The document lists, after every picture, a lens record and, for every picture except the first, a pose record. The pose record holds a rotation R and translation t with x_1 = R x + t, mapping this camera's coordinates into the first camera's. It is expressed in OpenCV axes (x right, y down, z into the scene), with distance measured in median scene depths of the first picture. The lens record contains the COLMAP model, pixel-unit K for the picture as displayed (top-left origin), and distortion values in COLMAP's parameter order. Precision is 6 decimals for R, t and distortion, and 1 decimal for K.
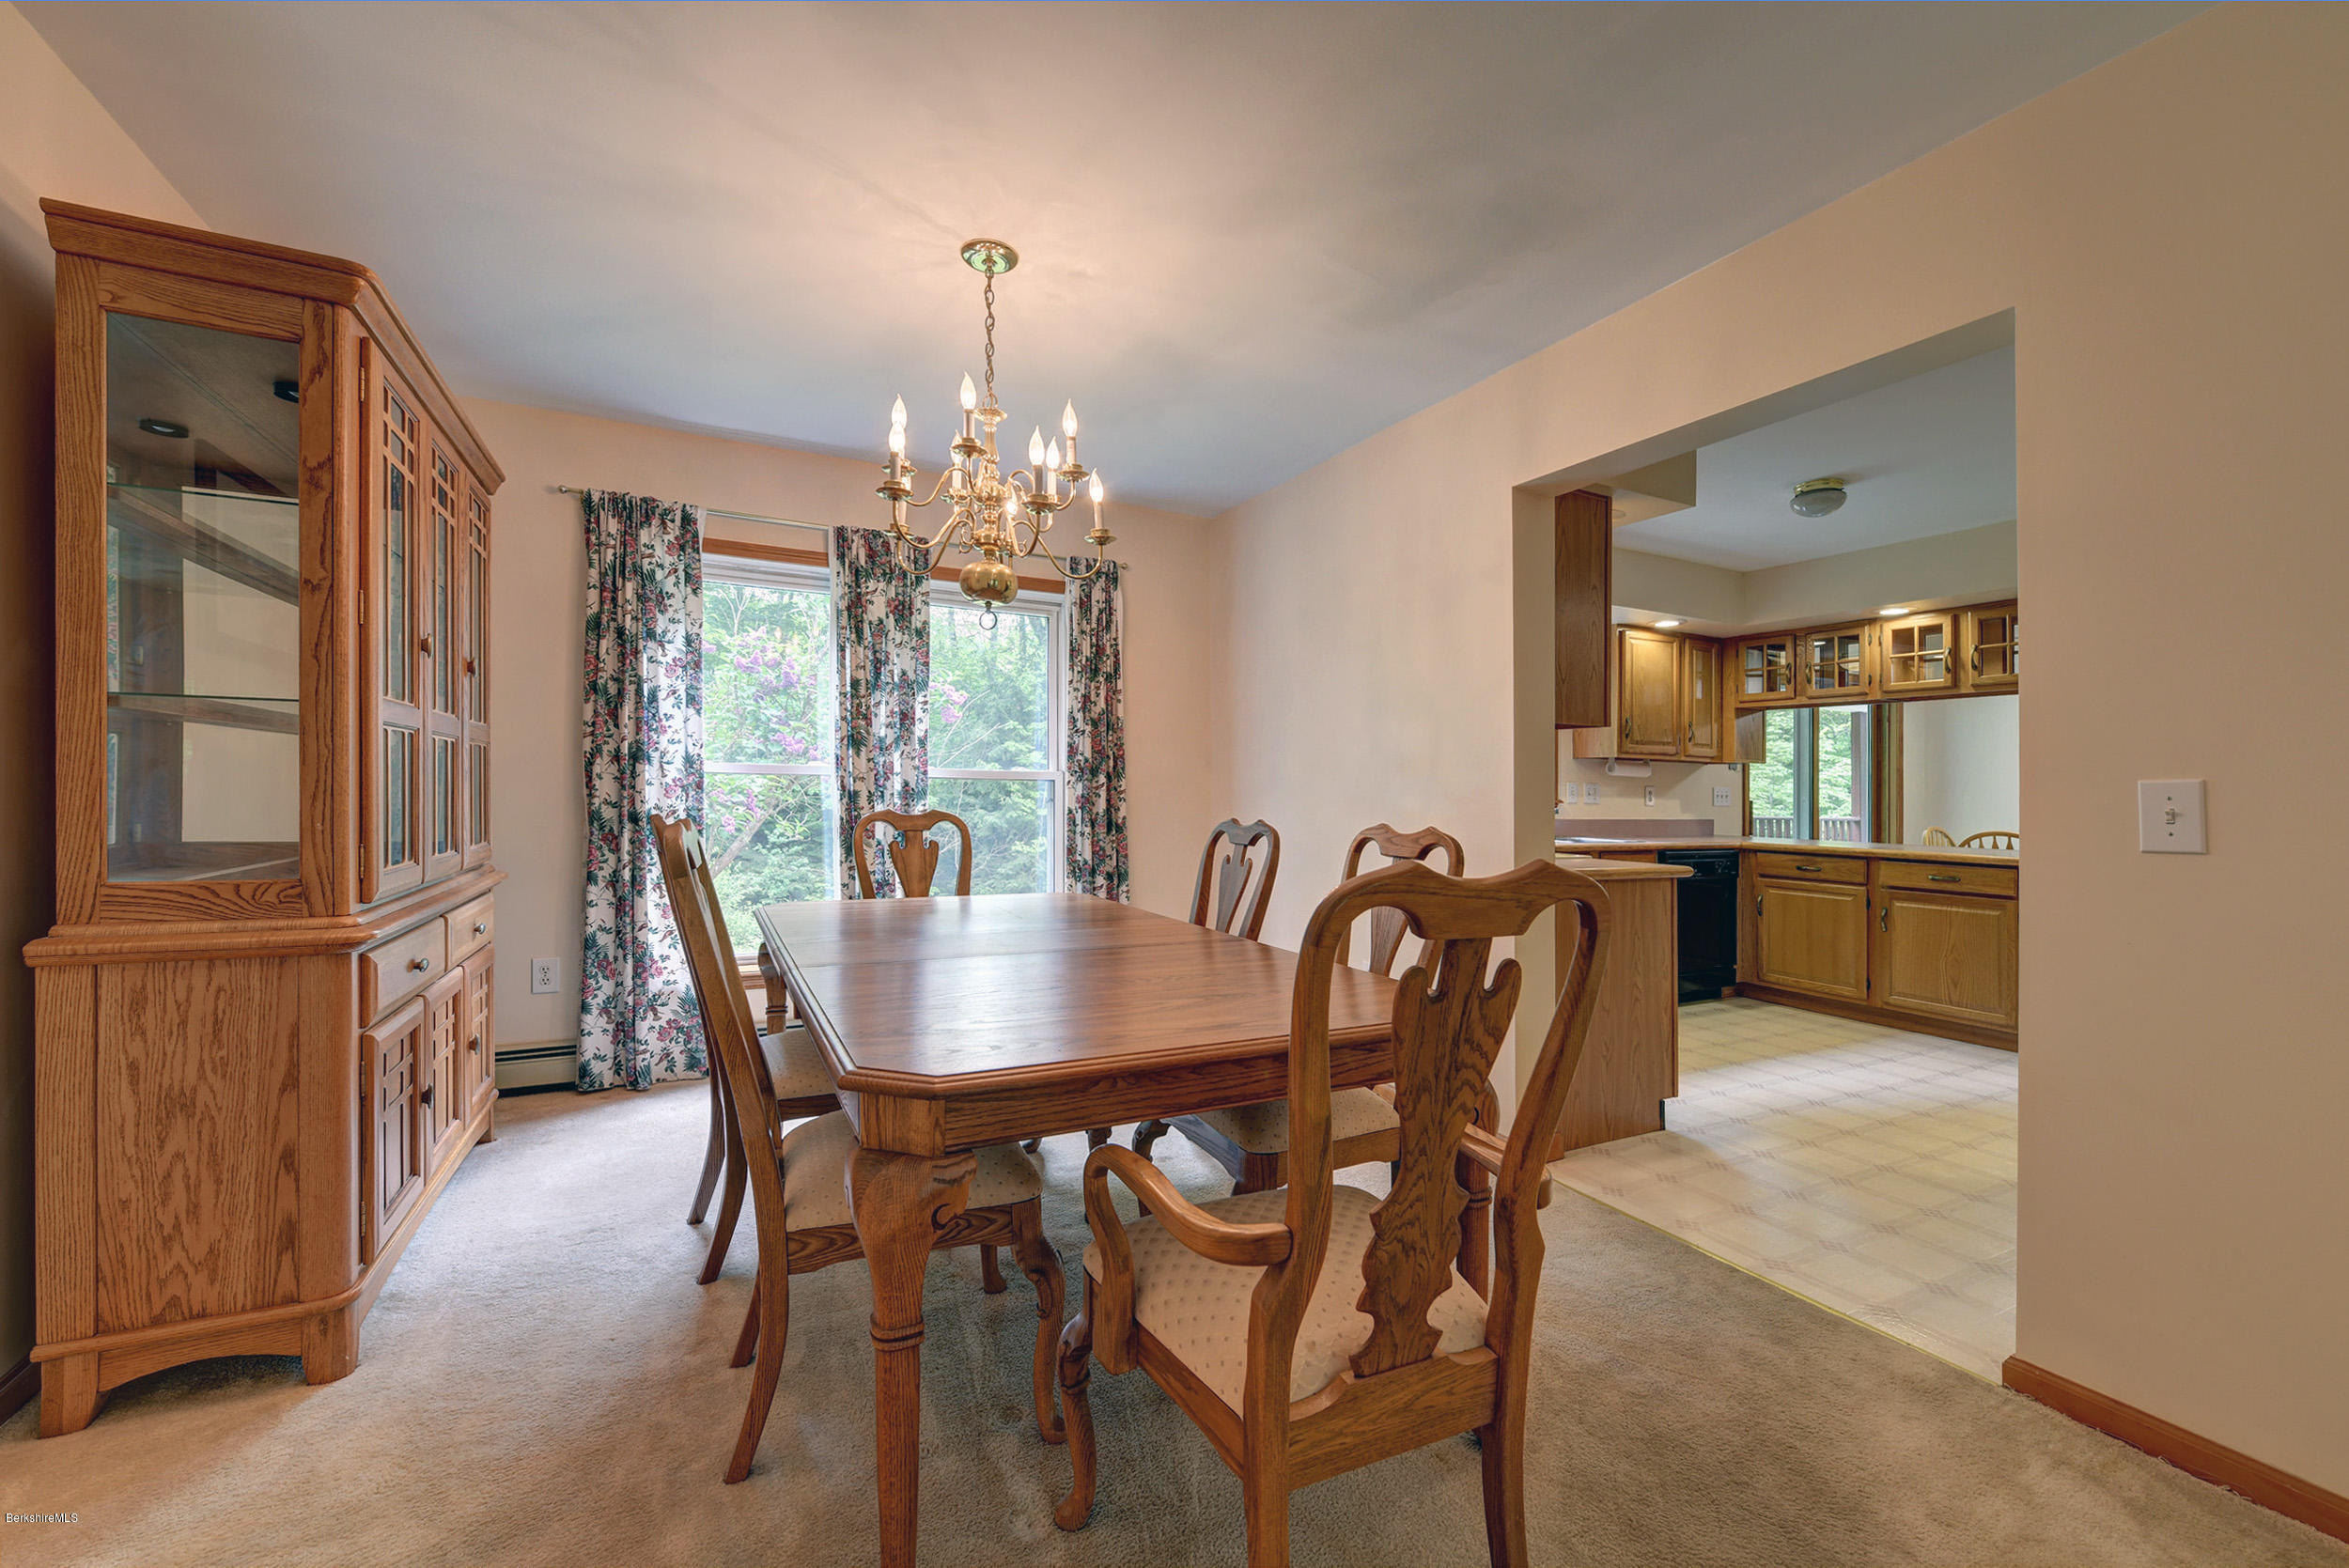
lens RADIAL K [[943.3, 0, 1175.3], [0, 943.3, 784.8], [0, 0, 1]] dist [0.001571, -0.002248]
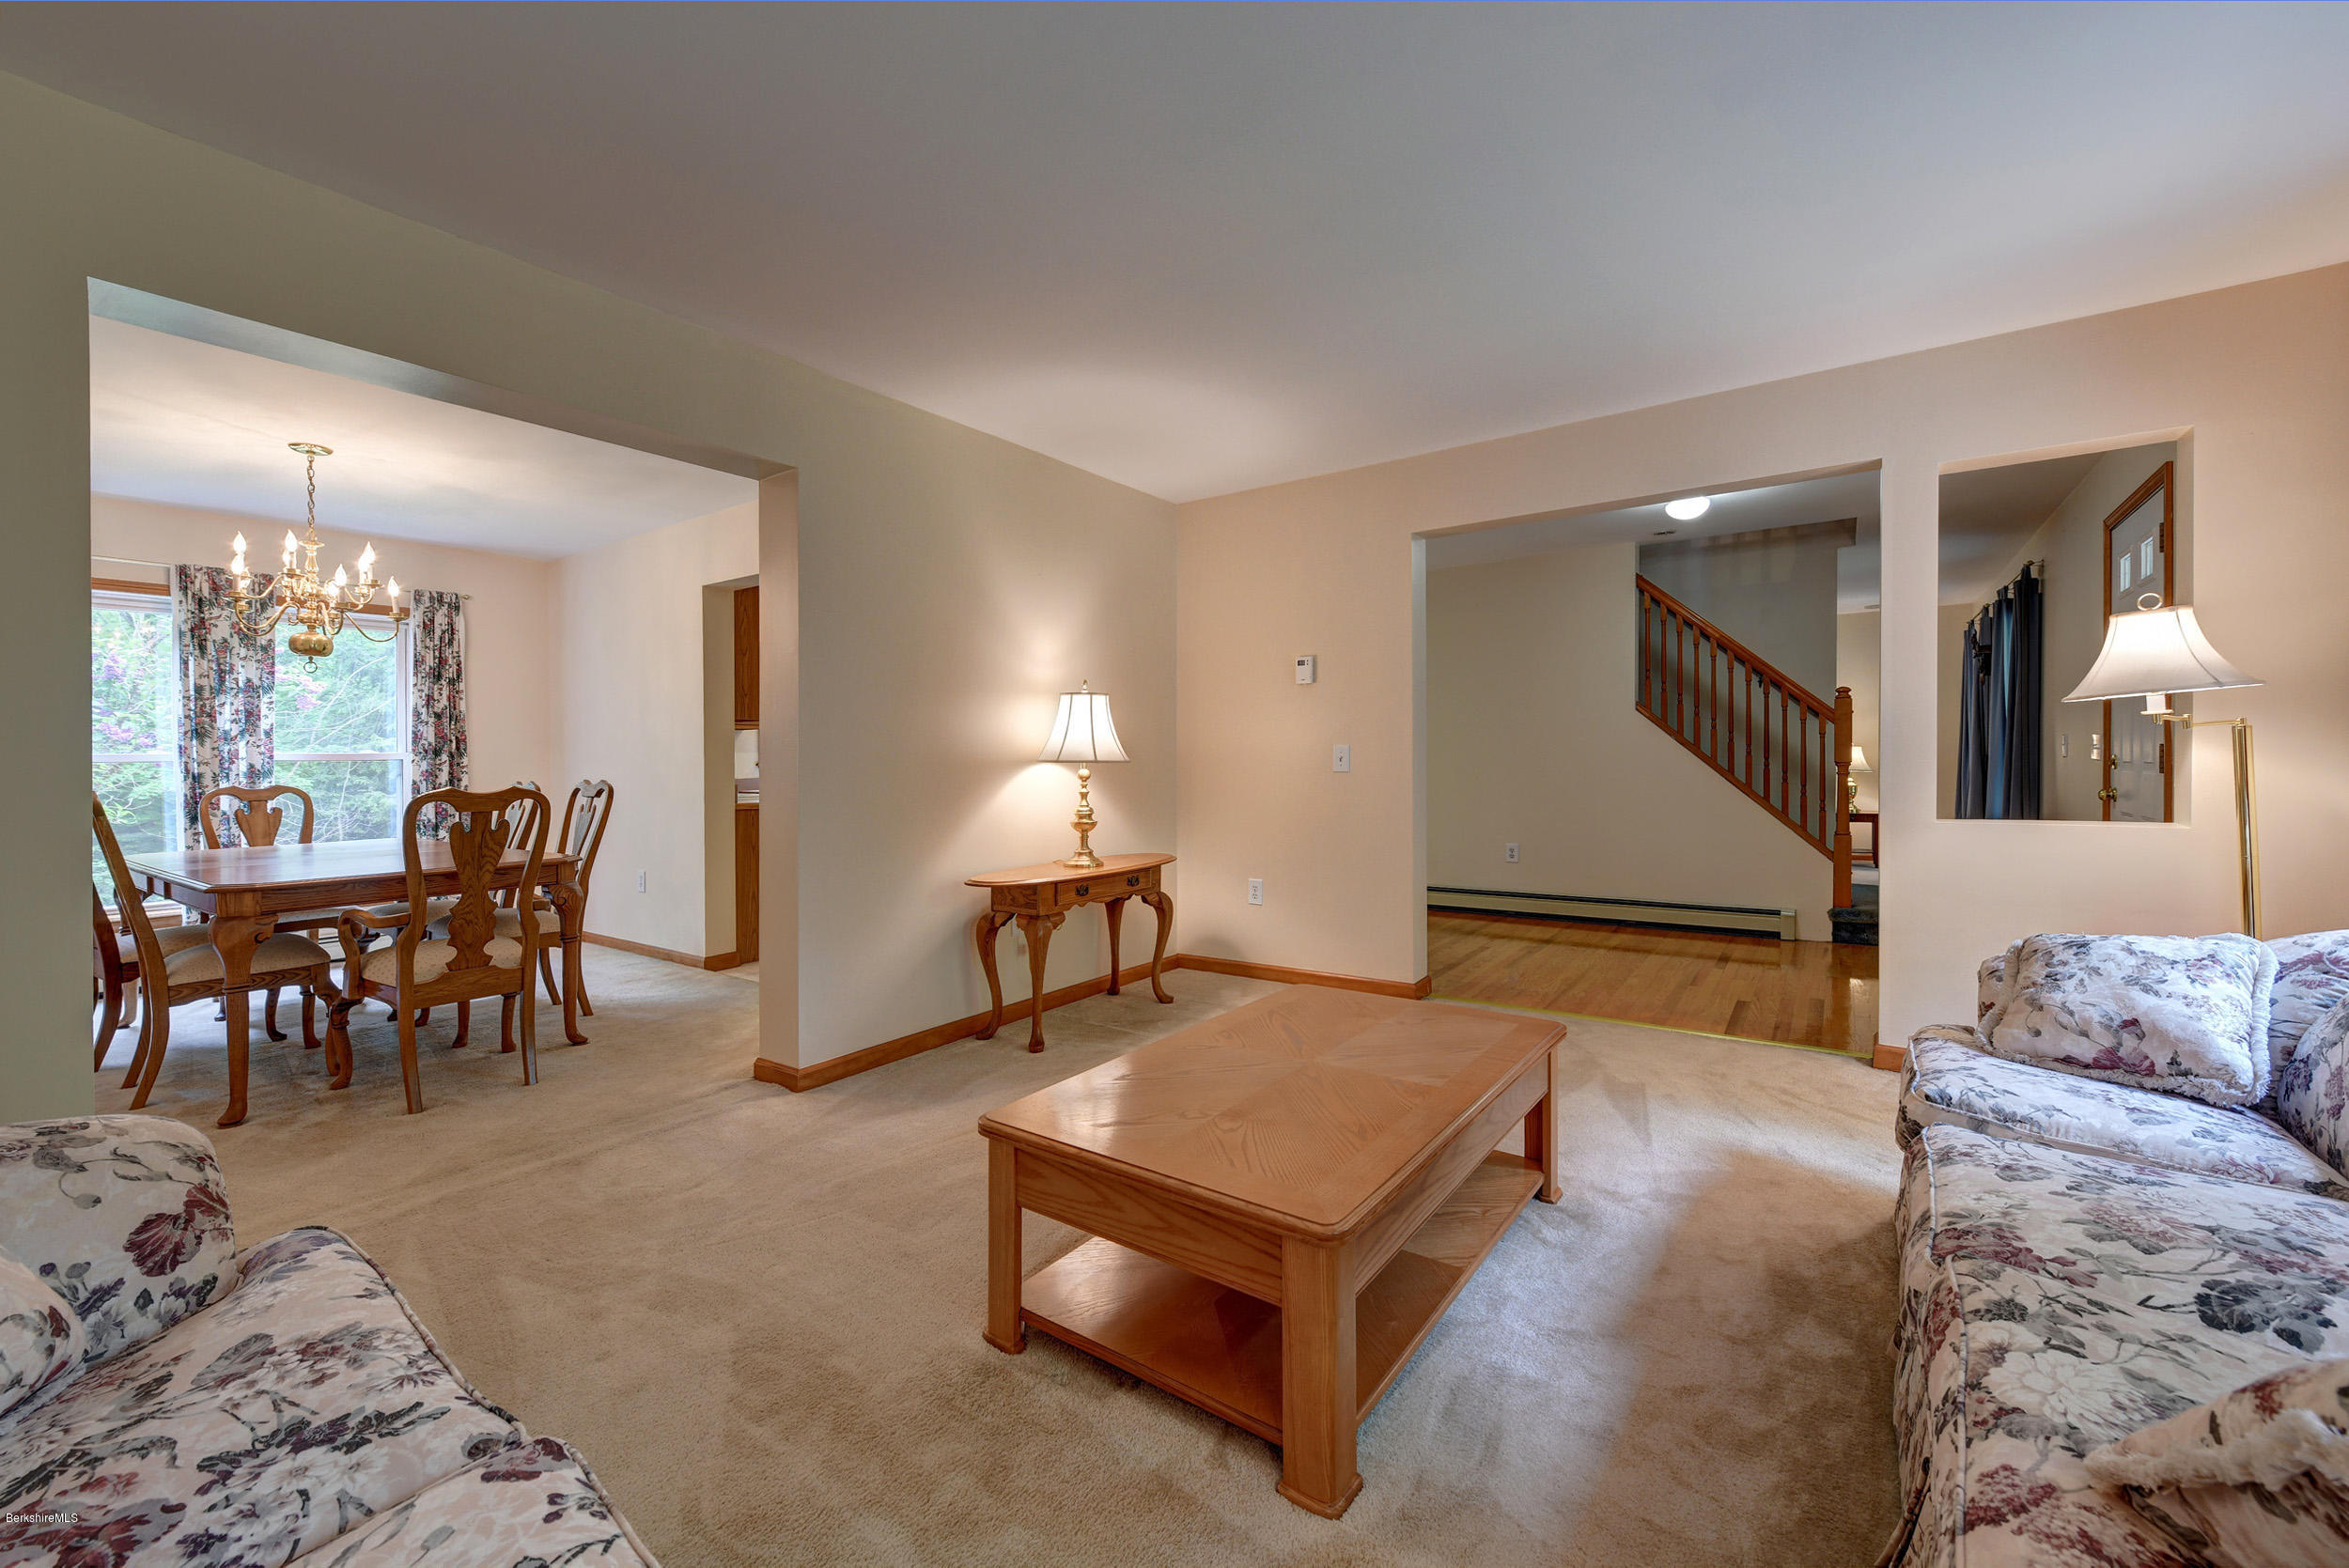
lens RADIAL K [[943.3, 0, 1136.3], [0, 943.3, 724.5], [0, 0, 1]] dist [0.001571, -0.002248]
pose [[0.893031, -0.013322, 0.449799, 0.215871], [0.025007, 0.999486, -0.020046, -0.001864], [-0.449300, 0.029150, 0.892905, -0.696759]]
